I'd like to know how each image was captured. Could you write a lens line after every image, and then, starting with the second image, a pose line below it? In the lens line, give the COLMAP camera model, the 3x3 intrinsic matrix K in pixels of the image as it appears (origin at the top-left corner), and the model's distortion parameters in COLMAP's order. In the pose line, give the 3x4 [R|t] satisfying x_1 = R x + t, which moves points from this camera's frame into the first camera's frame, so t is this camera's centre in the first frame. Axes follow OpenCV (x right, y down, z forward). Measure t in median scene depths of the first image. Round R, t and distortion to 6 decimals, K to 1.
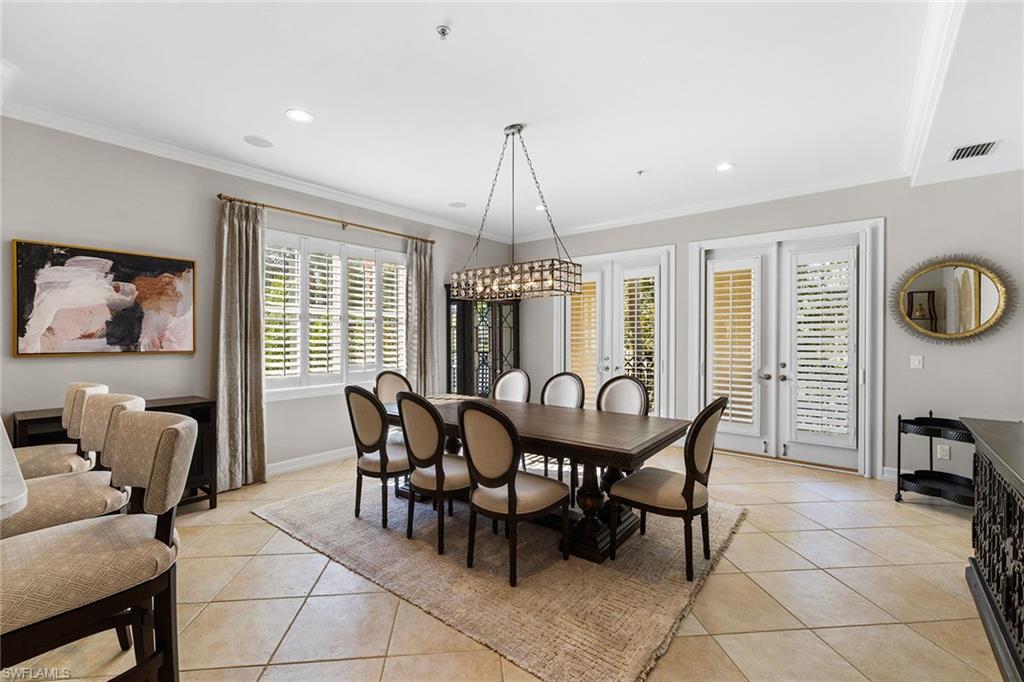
lens RADIAL K [[441.6, 0, 504.2], [0, 441.6, 338.2], [0, 0, 1]] dist [0.001161, -0.000969]
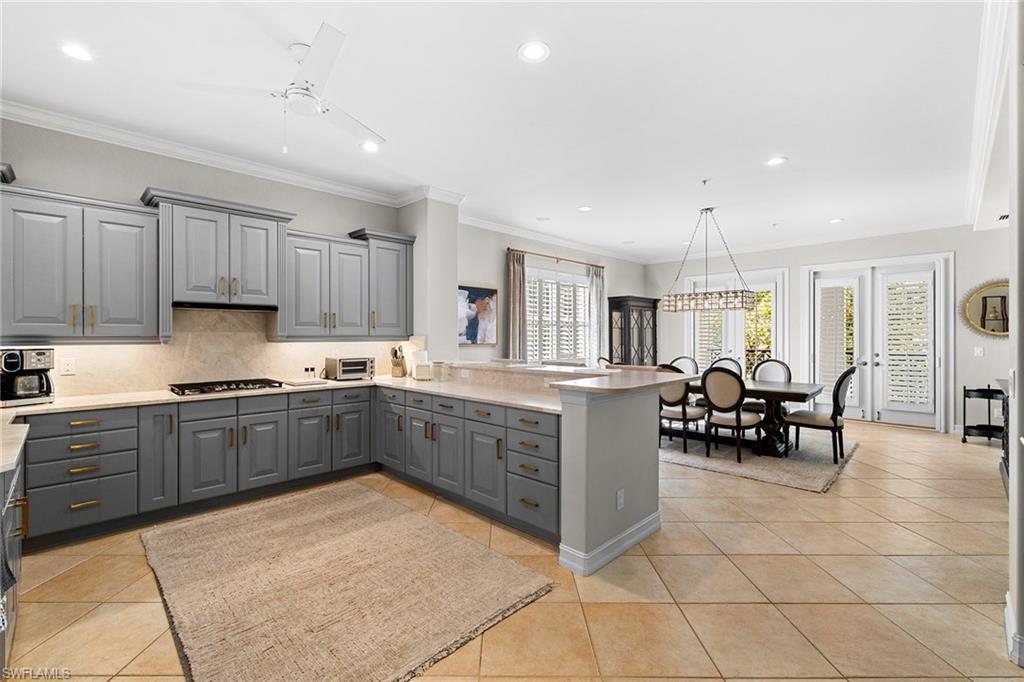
lens RADIAL K [[441.6, 0, 504.6], [0, 441.6, 333.4], [0, 0, 1]] dist [0.001161, -0.000969]
pose [[0.994724, -0.001783, -0.102576, -0.499123], [0.000932, 0.999965, -0.008347, 0.004810], [0.102587, 0.008207, 0.994690, -0.644472]]
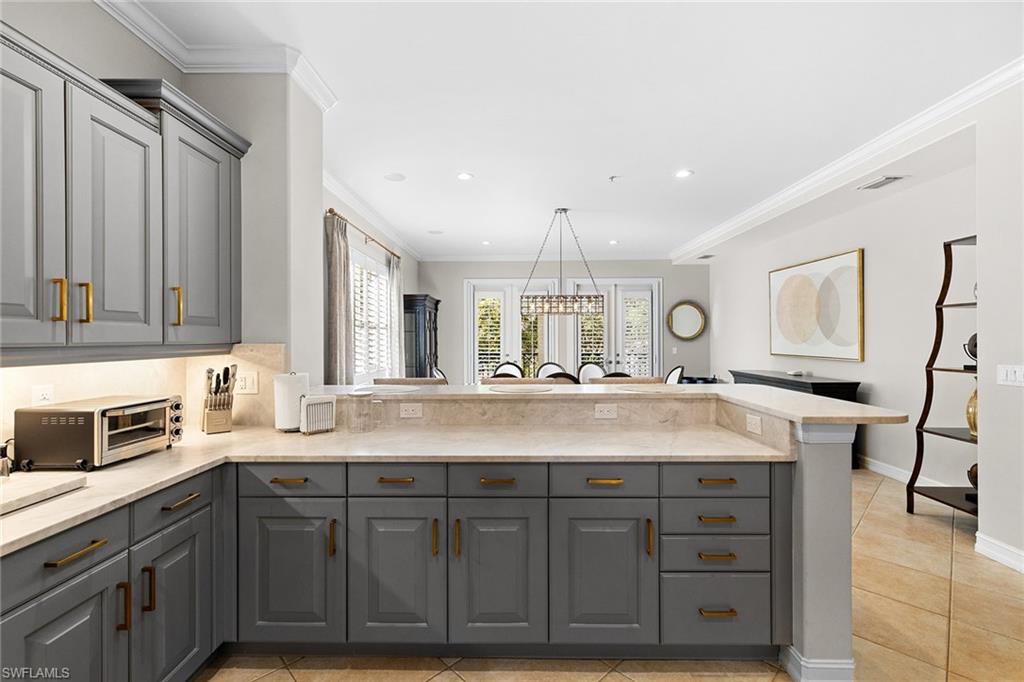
lens RADIAL K [[441.6, 0, 504.4], [0, 441.6, 338.6], [0, 0, 1]] dist [0.001161, -0.000969]
pose [[0.784676, -0.004140, 0.619892, -1.004131], [0.008301, 0.999958, -0.003830, -0.001104], [-0.619851, 0.008151, 0.784678, -0.112163]]
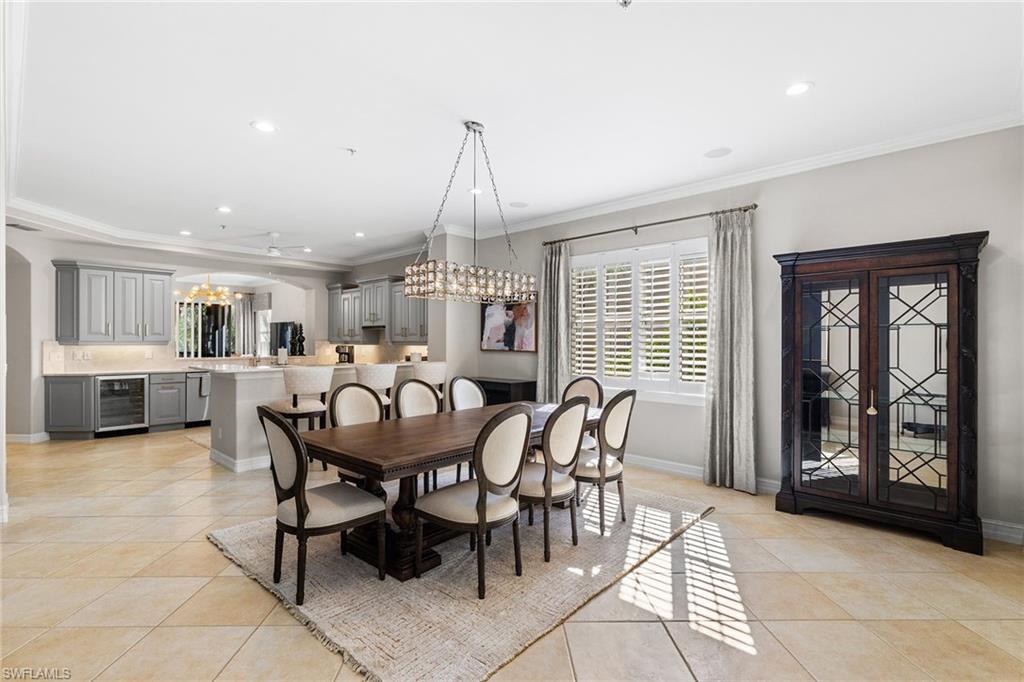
lens RADIAL K [[479.9, 0, 518.7], [0, 479.9, 343.5], [0, 0, 1]] dist [0.000070, -0.000011]
pose [[-0.051193, -0.000061, -0.998689, 0.933689], [-0.011035, 0.999939, 0.000505, 0.002620], [0.998628, 0.011046, -0.051191, 1.021029]]
